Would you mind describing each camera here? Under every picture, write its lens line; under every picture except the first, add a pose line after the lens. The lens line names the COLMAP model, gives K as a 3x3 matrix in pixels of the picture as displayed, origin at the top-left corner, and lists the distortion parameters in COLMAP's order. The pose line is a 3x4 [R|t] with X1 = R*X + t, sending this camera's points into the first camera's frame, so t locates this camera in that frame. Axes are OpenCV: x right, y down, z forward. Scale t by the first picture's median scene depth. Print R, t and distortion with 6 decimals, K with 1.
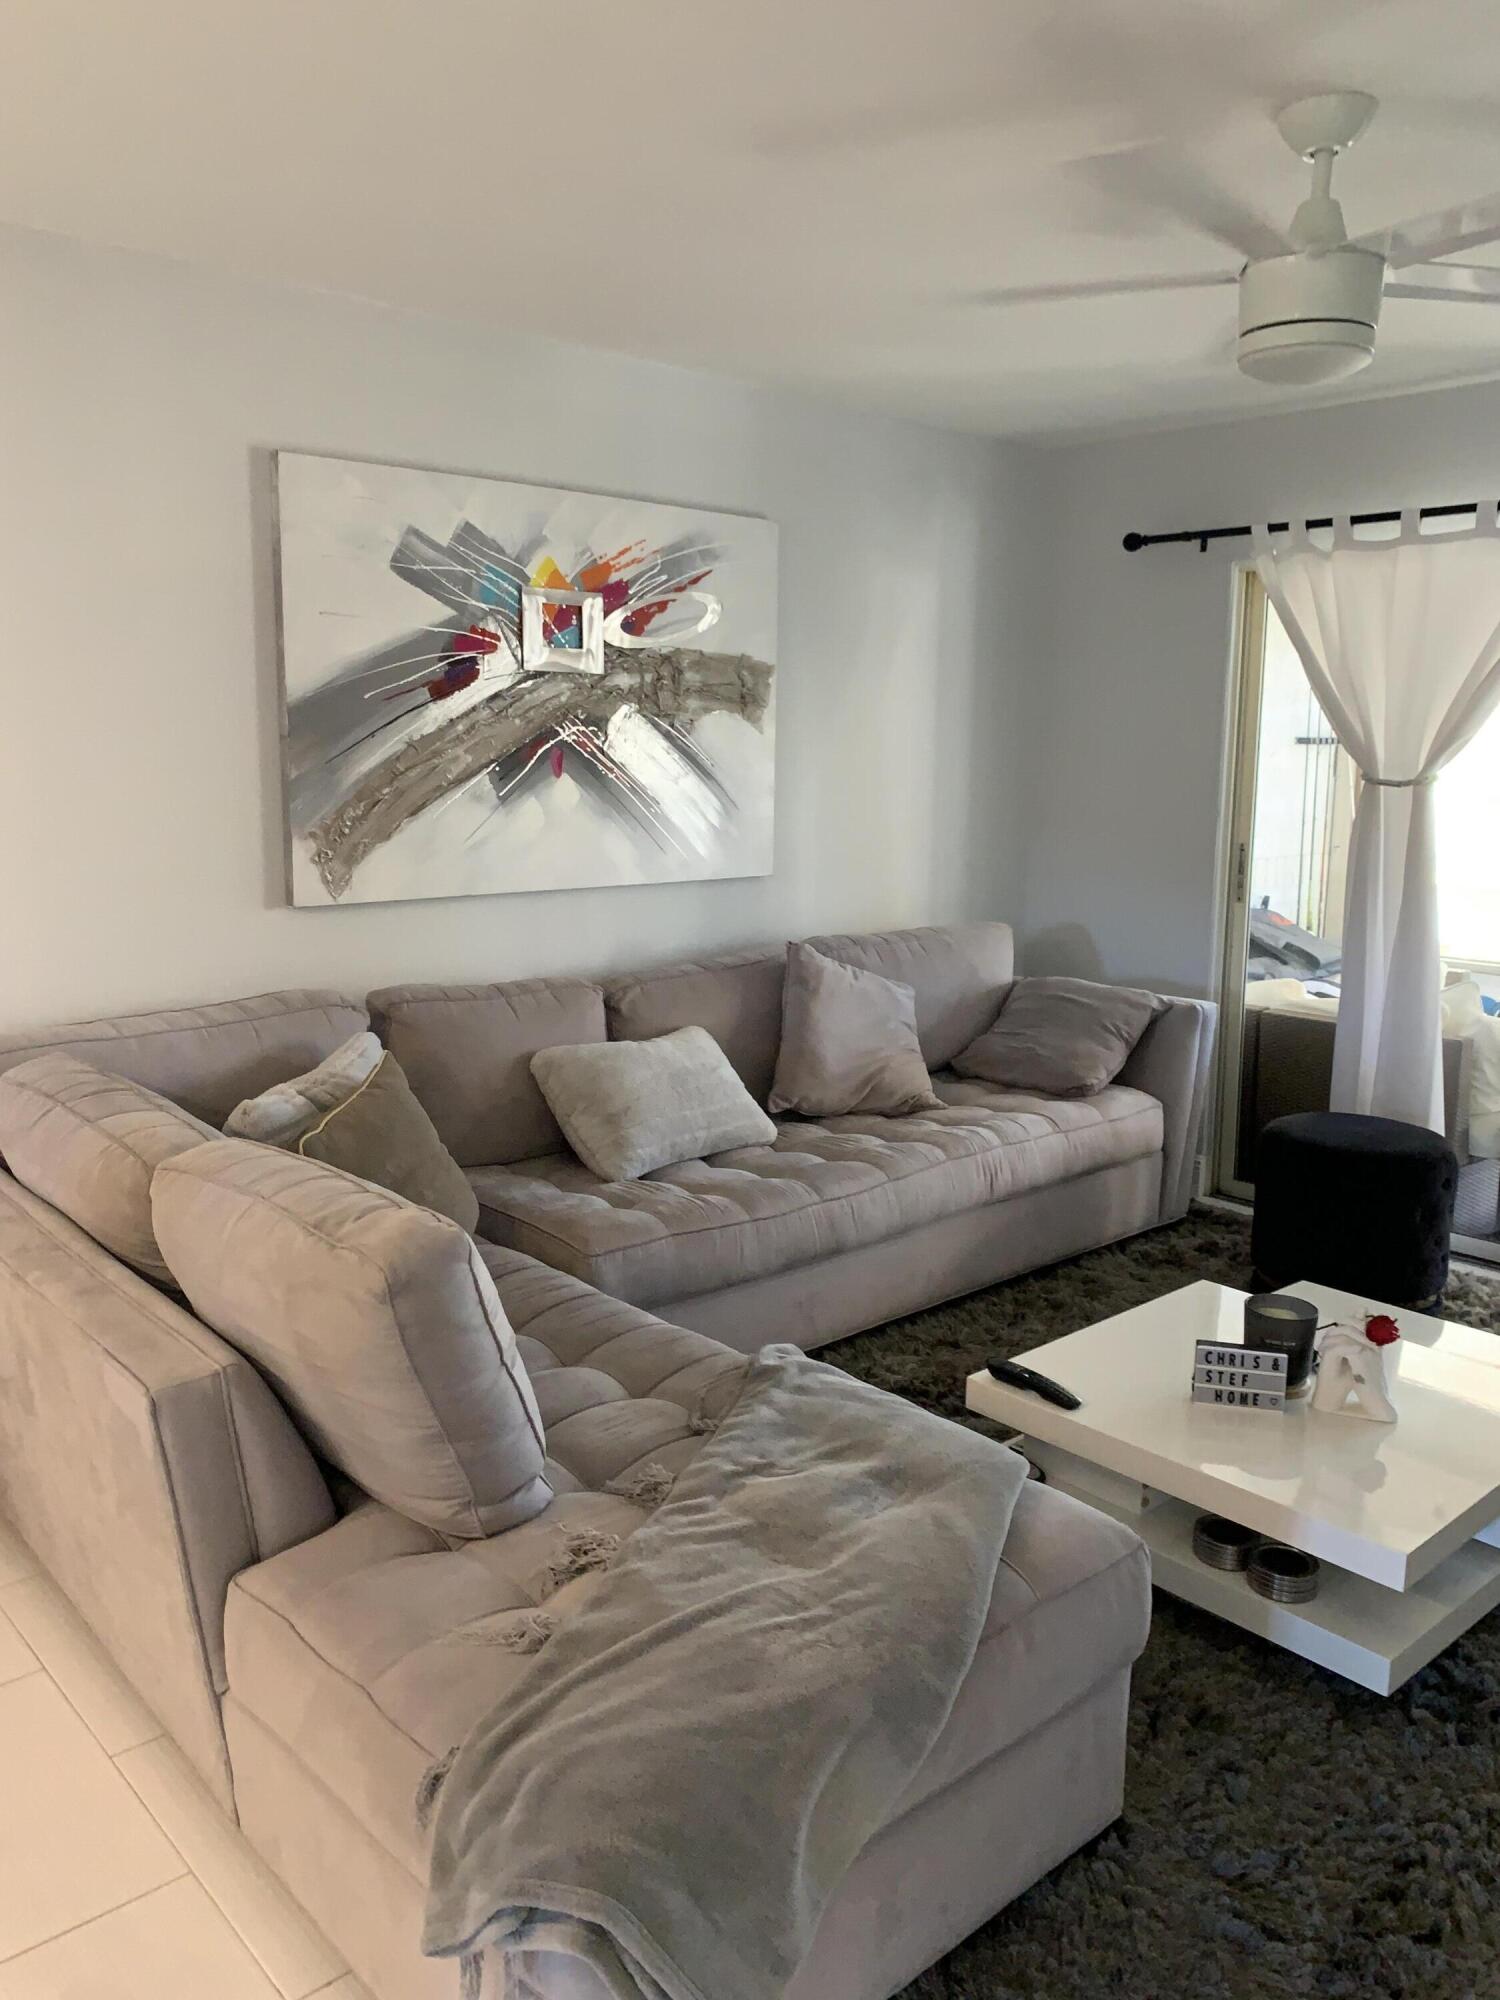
lens RADIAL K [[1524.3, 0, 745.4], [0, 1524.3, 998.9], [0, 0, 1]] dist [0.049363, -0.078249]
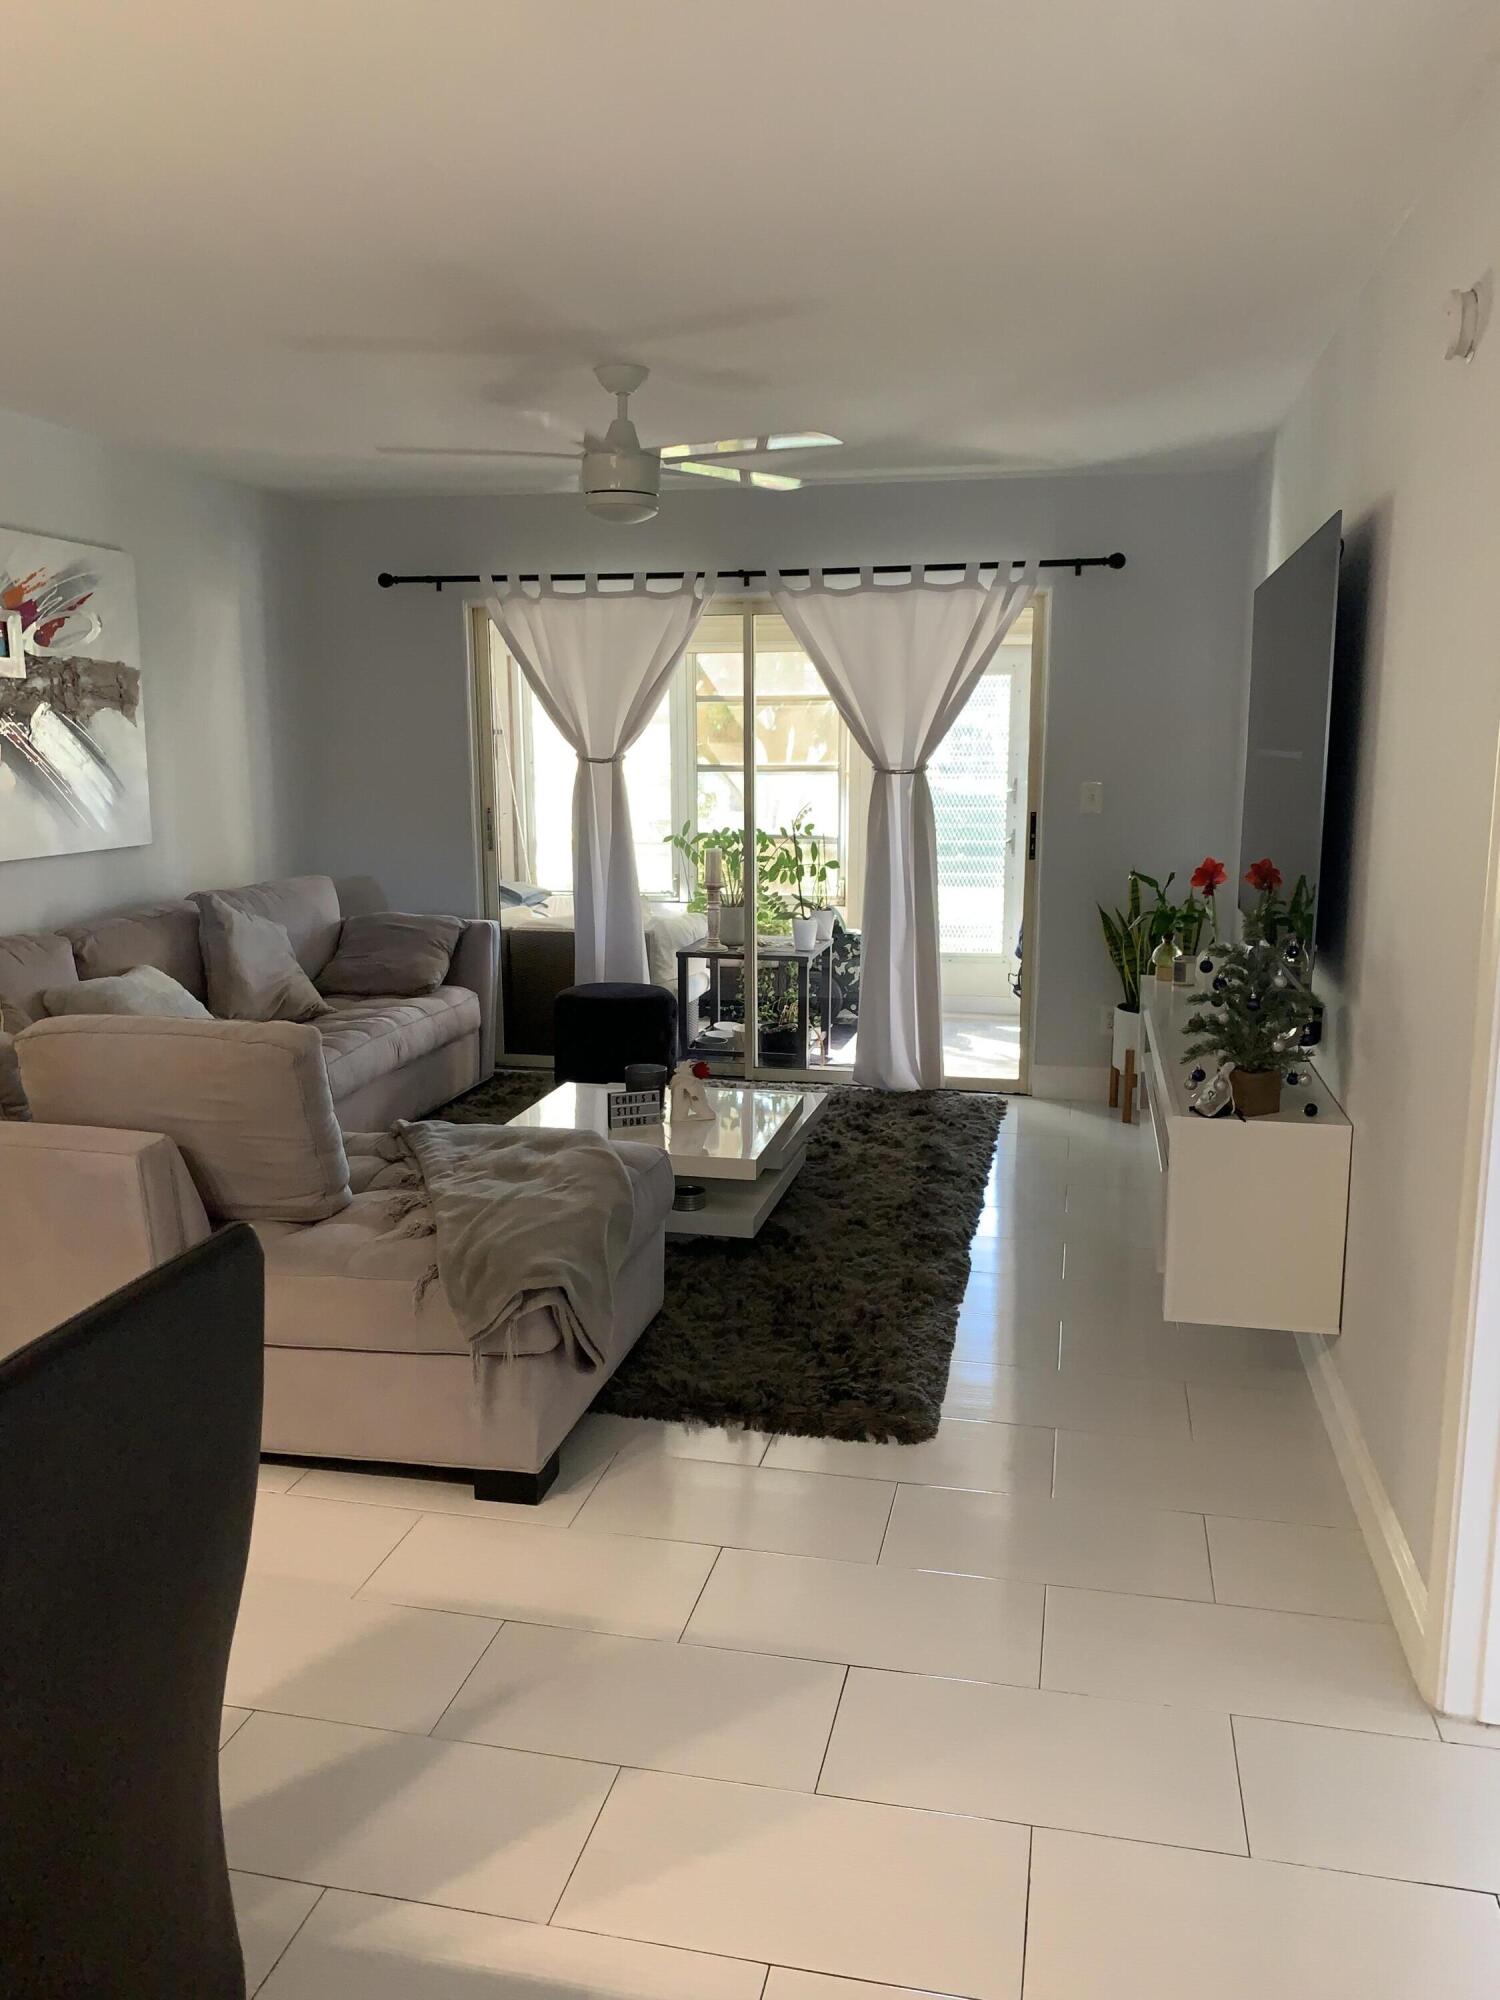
lens RADIAL K [[1524.3, 0, 750.8], [0, 1524.3, 1018.0], [0, 0, 1]] dist [0.049363, -0.078249]
pose [[0.813611, -0.115017, 0.569919, -0.332082], [0.102870, 0.993250, 0.053593, 0.043072], [-0.572236, 0.015023, 0.819951, -0.291437]]
